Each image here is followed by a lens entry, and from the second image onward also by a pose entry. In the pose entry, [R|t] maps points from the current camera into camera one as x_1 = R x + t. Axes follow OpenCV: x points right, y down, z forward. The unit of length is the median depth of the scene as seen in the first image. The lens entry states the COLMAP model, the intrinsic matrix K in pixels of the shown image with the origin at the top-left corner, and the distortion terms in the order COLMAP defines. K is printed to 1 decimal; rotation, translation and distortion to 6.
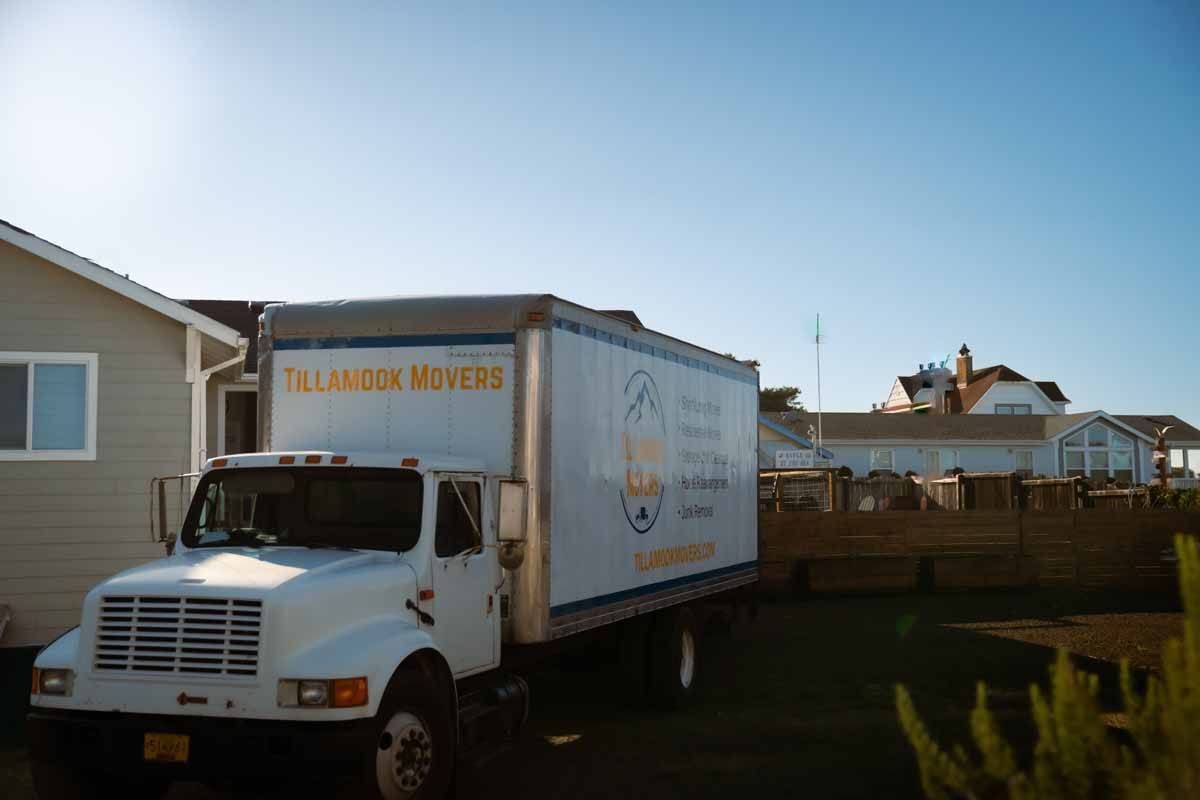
lens RADIAL K [[1418.1, 0, 664.0], [0, 1418.1, 398.7], [0, 0, 1]] dist [0.021578, 0.054565]
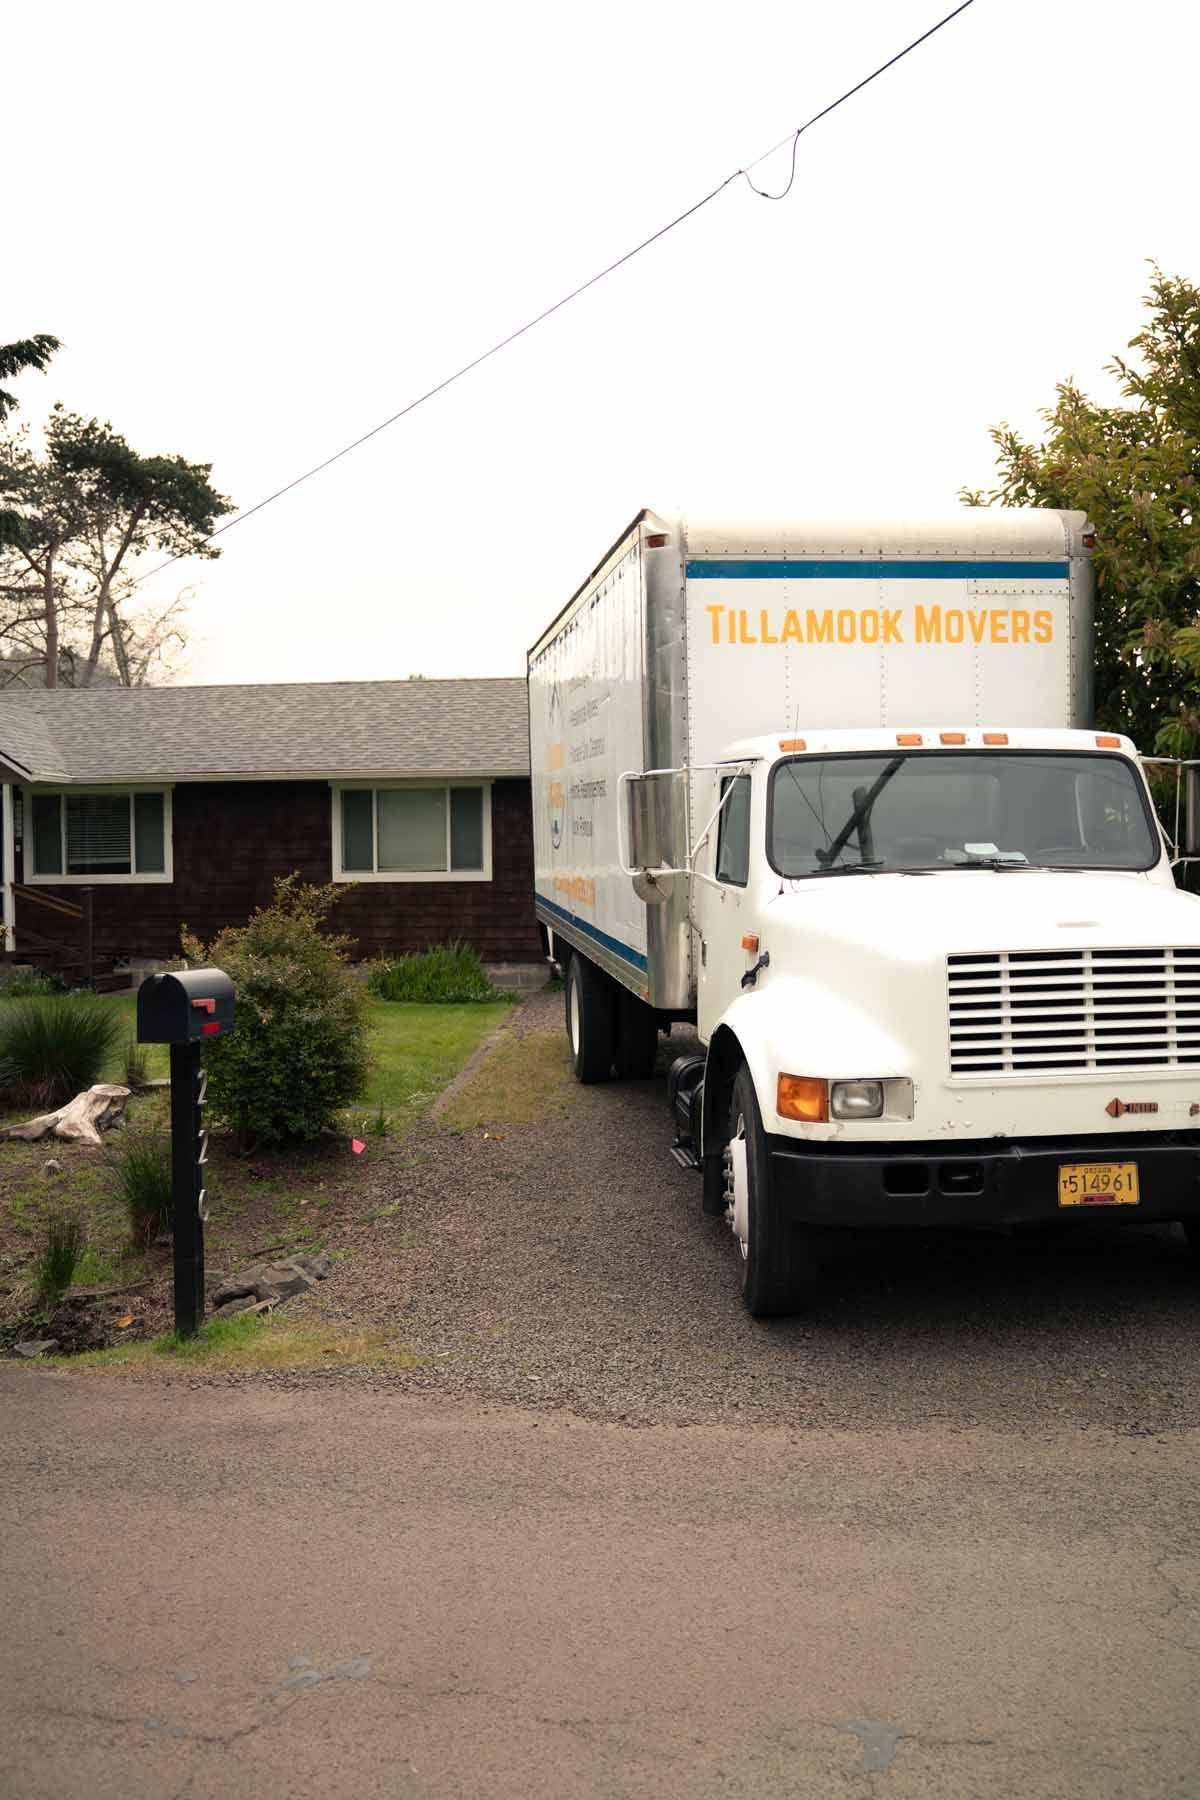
lens RADIAL K [[1568.1, 0, 600.0], [0, 1568.1, 900.0], [0, 0, 1]] dist [-0.014270, -0.007442]
pose [[0.917406, -0.043142, 0.395607, -0.664398], [-0.003289, 0.993250, 0.115945, 0.032288], [-0.397939, -0.107670, 0.911072, 0.381216]]
